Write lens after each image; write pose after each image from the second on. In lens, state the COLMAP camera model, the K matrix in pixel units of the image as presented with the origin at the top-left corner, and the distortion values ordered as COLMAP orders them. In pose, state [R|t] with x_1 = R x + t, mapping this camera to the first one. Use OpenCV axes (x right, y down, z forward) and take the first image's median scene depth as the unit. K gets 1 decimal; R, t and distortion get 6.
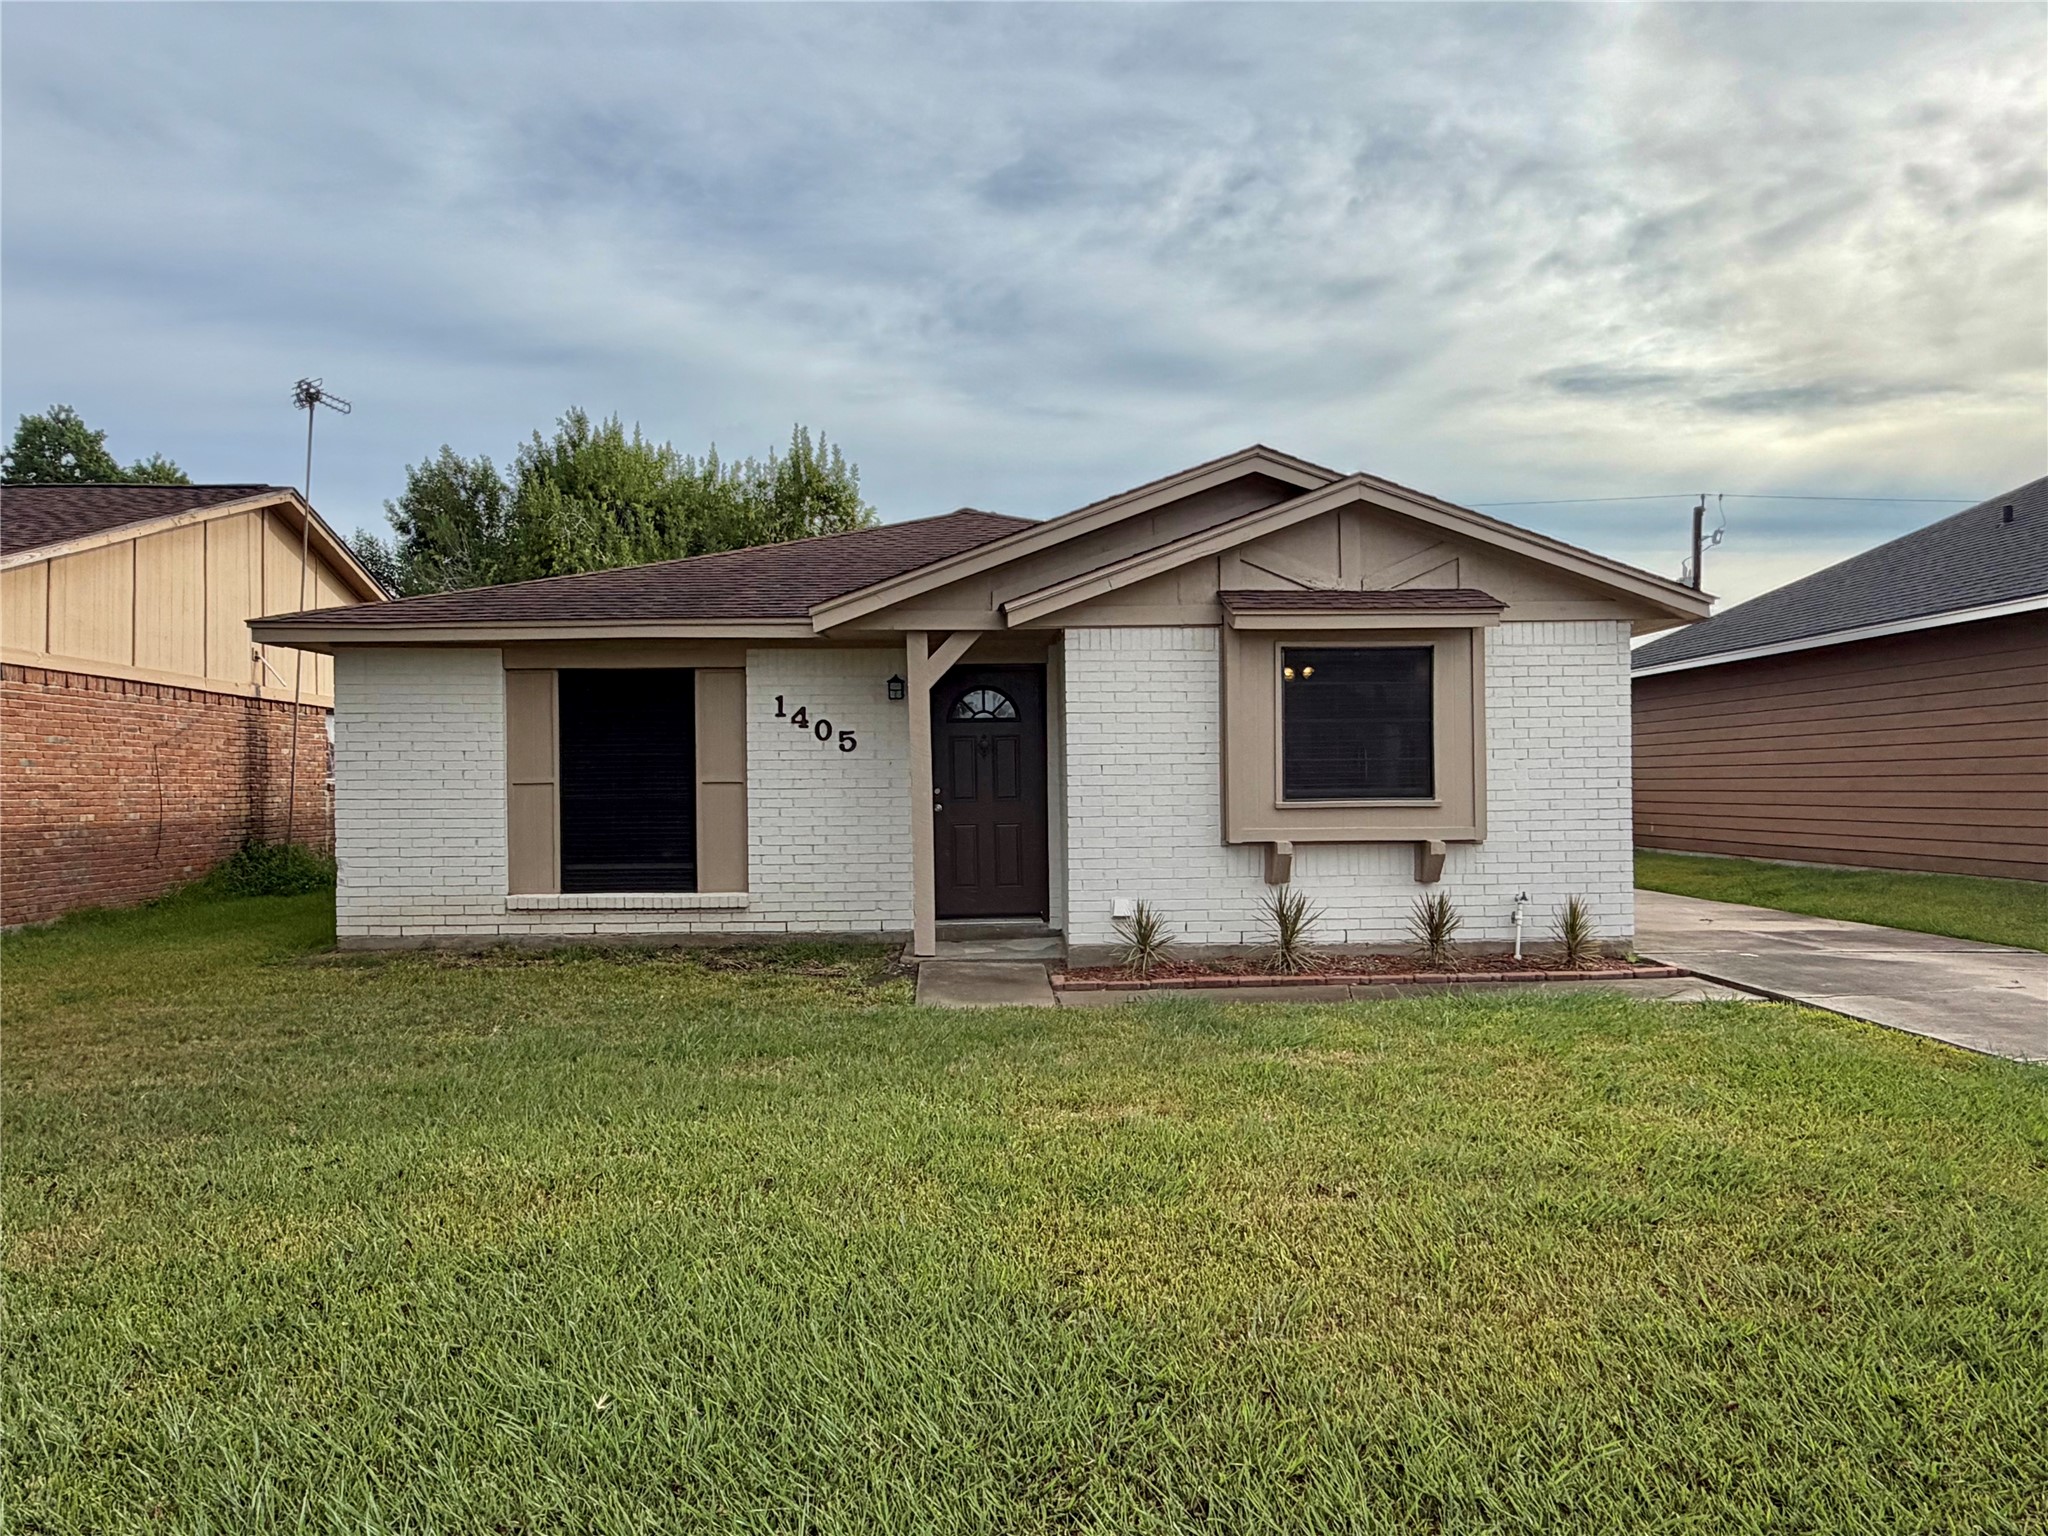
lens RADIAL K [[1429.0, 0, 1038.9], [0, 1429.0, 780.7], [0, 0, 1]] dist [0.006660, -0.007453]
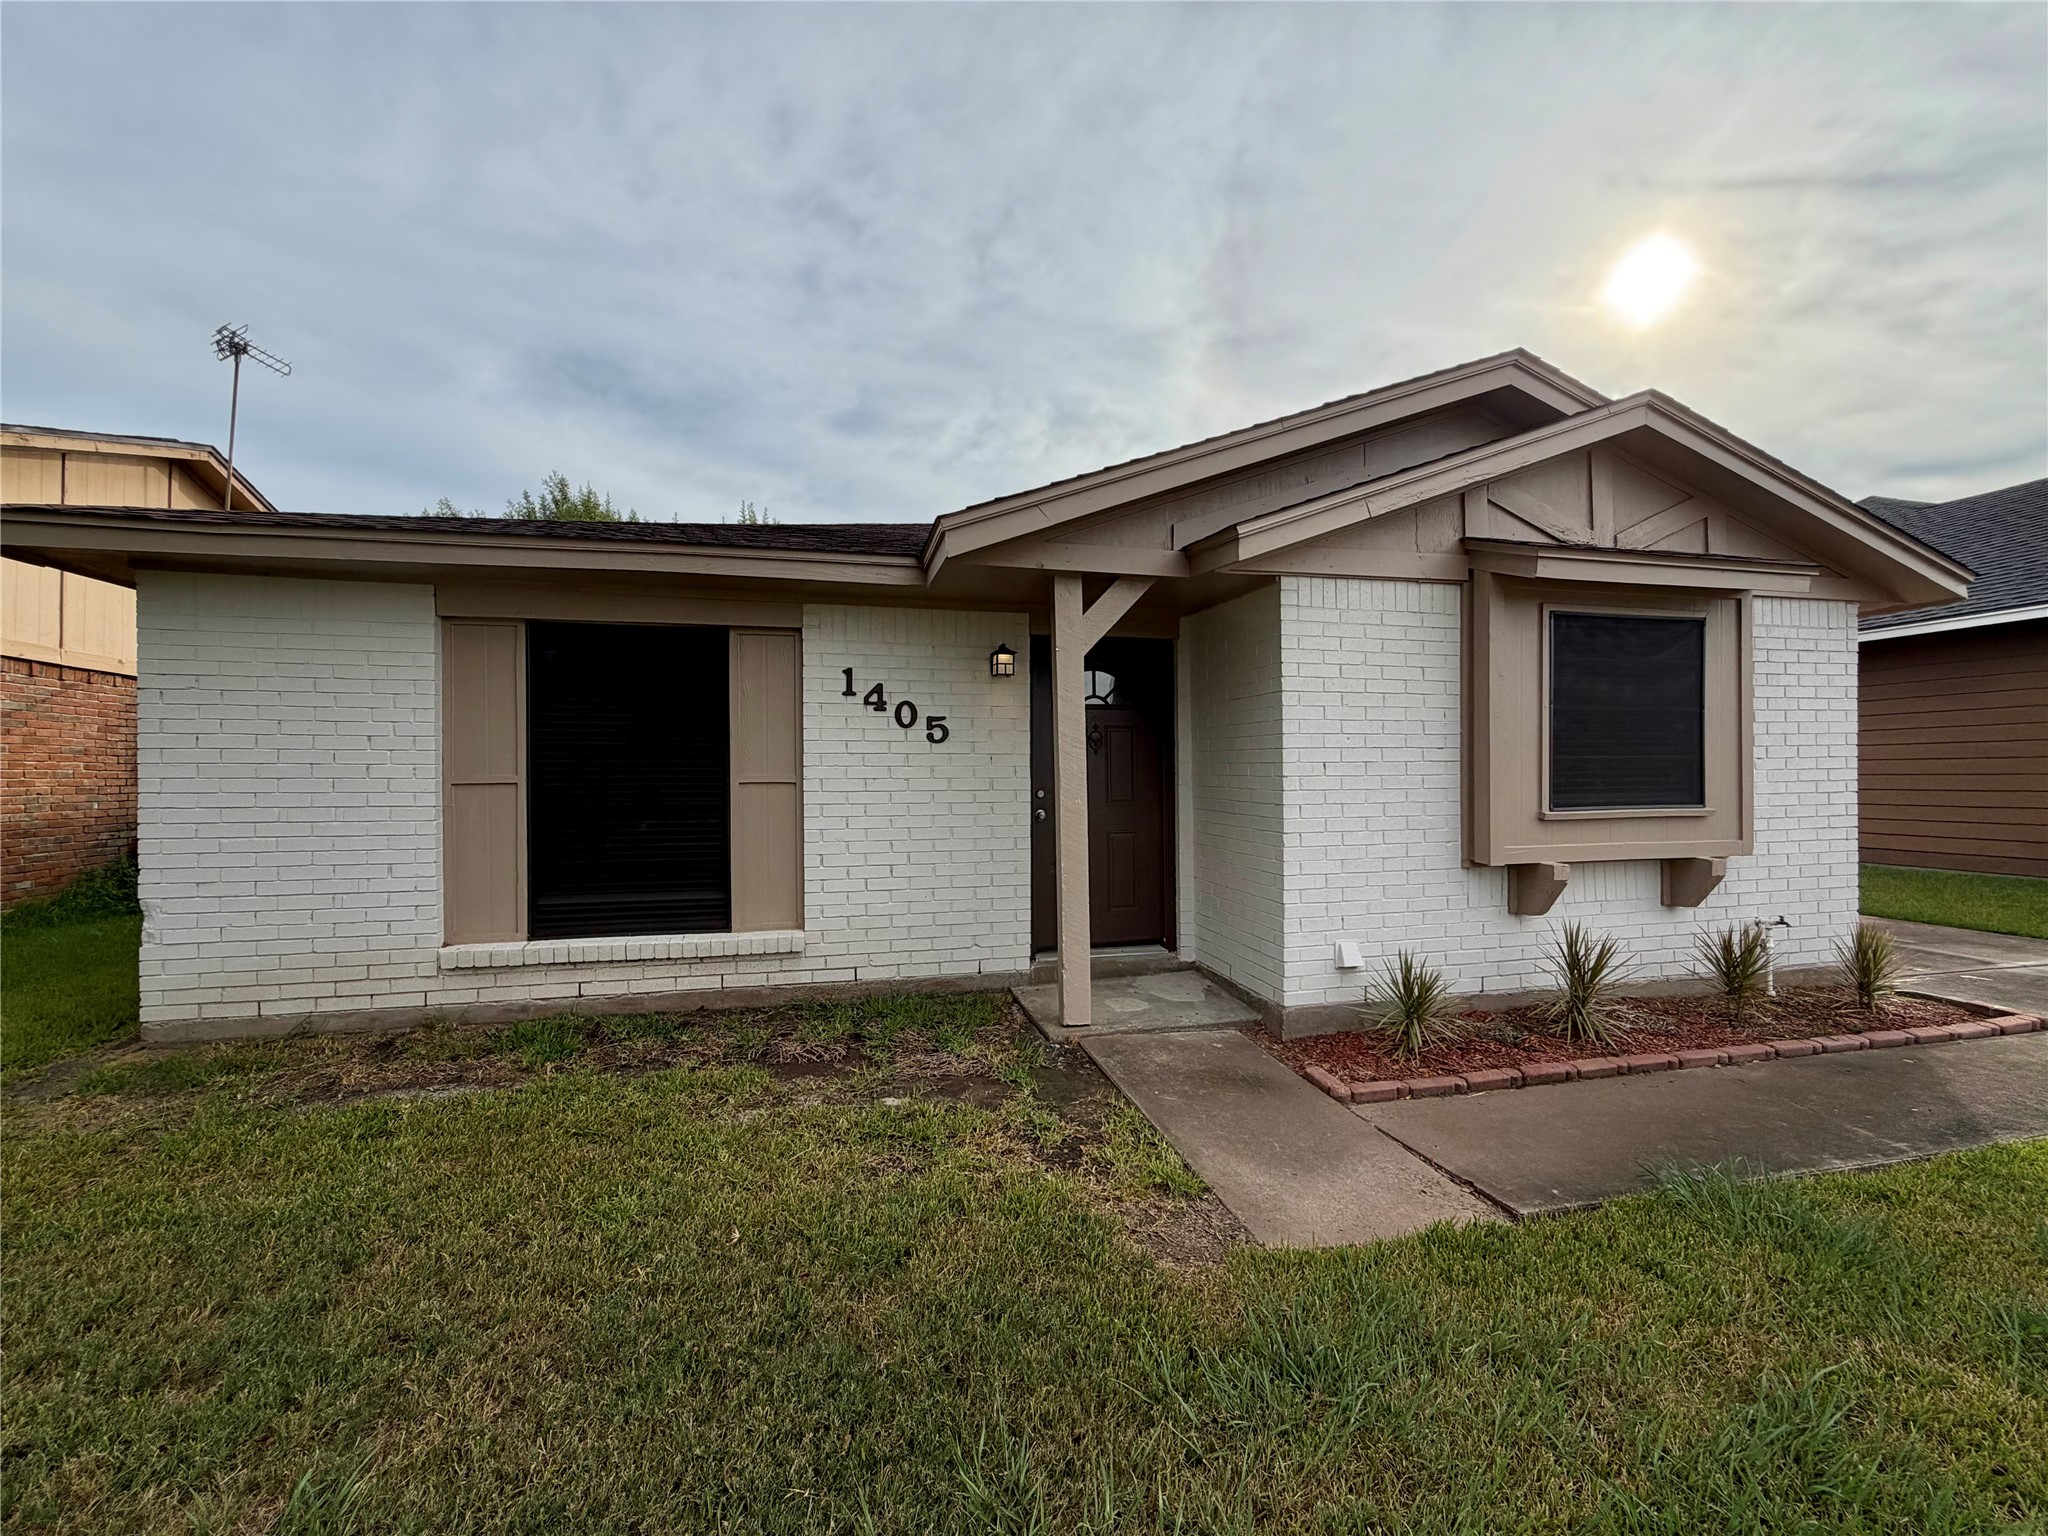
lens RADIAL K [[827.2, 0, 1032.5], [0, 827.2, 773.3], [0, 0, 1]] dist [-0.000565, 0.000523]
pose [[0.979583, 0.003852, 0.201004, -0.174377], [-0.003744, 0.999993, -0.000920, -0.003808], [-0.201006, 0.000148, 0.979590, 0.555510]]
